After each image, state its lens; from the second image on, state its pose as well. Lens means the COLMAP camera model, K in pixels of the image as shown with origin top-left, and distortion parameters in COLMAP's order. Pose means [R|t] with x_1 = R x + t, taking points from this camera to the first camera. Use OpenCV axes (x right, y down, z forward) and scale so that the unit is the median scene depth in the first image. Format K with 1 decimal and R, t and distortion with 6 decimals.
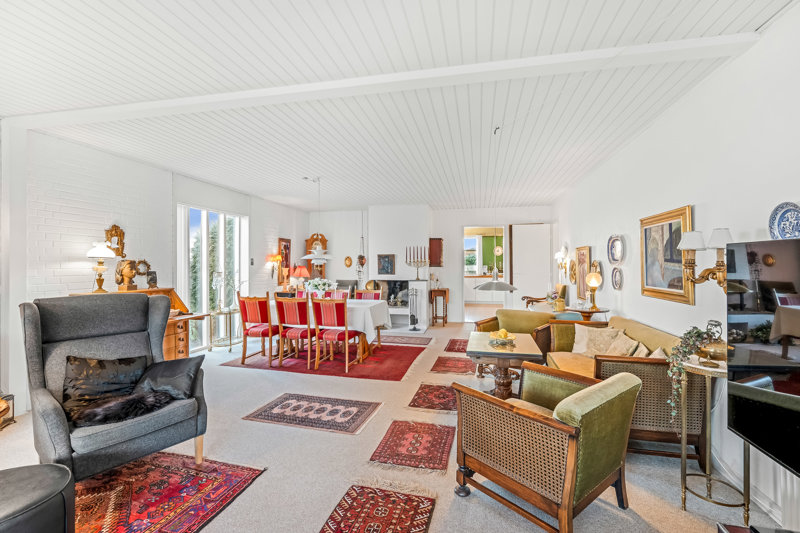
lens RADIAL K [[367.6, 0, 400.0], [0, 367.6, 266.5], [0, 0, 1]] dist [-0.000187, -0.000028]
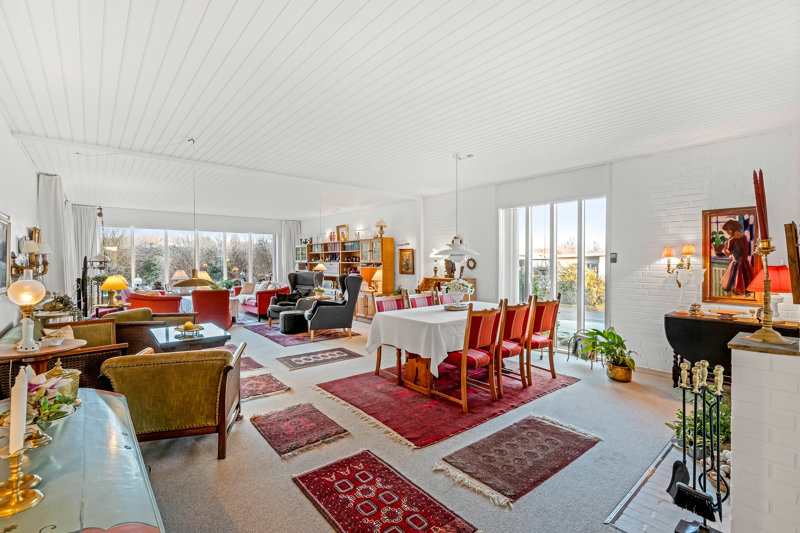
lens RADIAL K [[367.6, 0, 400.0], [0, 367.6, 266.5], [0, 0, 1]] dist [-0.000187, -0.000028]
pose [[-0.610843, 0.014162, -0.791625, 0.693831], [-0.001863, 0.999812, 0.019324, -0.017104], [0.791750, 0.013279, -0.610701, 1.975201]]
